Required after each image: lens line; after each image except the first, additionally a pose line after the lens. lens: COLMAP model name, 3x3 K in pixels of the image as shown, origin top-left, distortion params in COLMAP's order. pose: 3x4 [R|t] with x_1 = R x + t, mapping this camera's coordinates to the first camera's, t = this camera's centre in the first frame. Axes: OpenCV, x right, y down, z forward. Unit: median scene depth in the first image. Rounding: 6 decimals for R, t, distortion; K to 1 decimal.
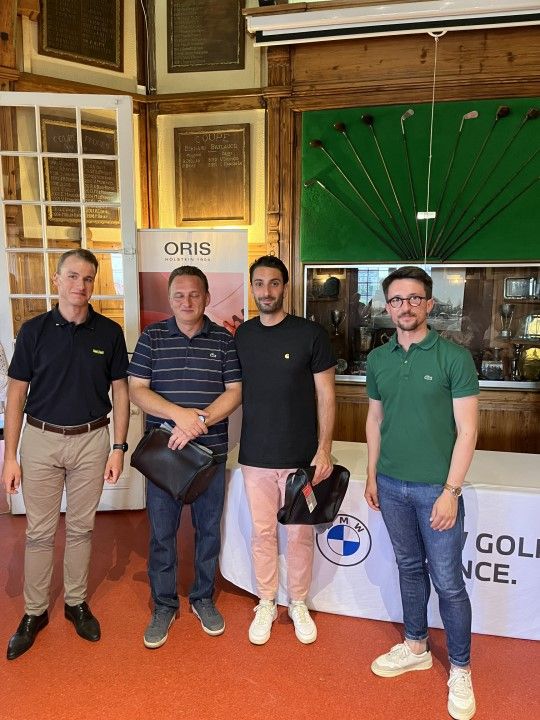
lens RADIAL K [[555.5, 0, 266.6], [0, 555.5, 364.5], [0, 0, 1]] dist [0.058868, -0.085368]
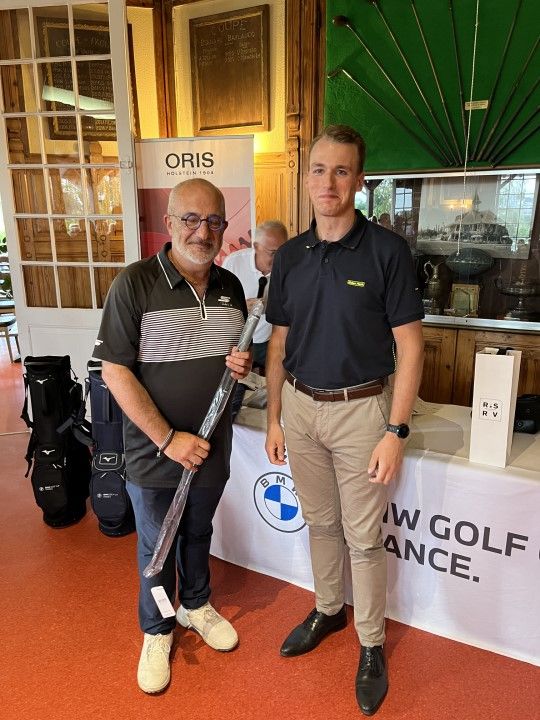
lens RADIAL K [[555.5, 0, 274.5], [0, 555.5, 365.5], [0, 0, 1]] dist [0.058868, -0.085368]
pose [[0.965480, 0.061829, -0.253033, 0.235278], [-0.030897, 0.991746, 0.124442, 0.001682], [0.258639, -0.112329, 0.959421, 0.140704]]
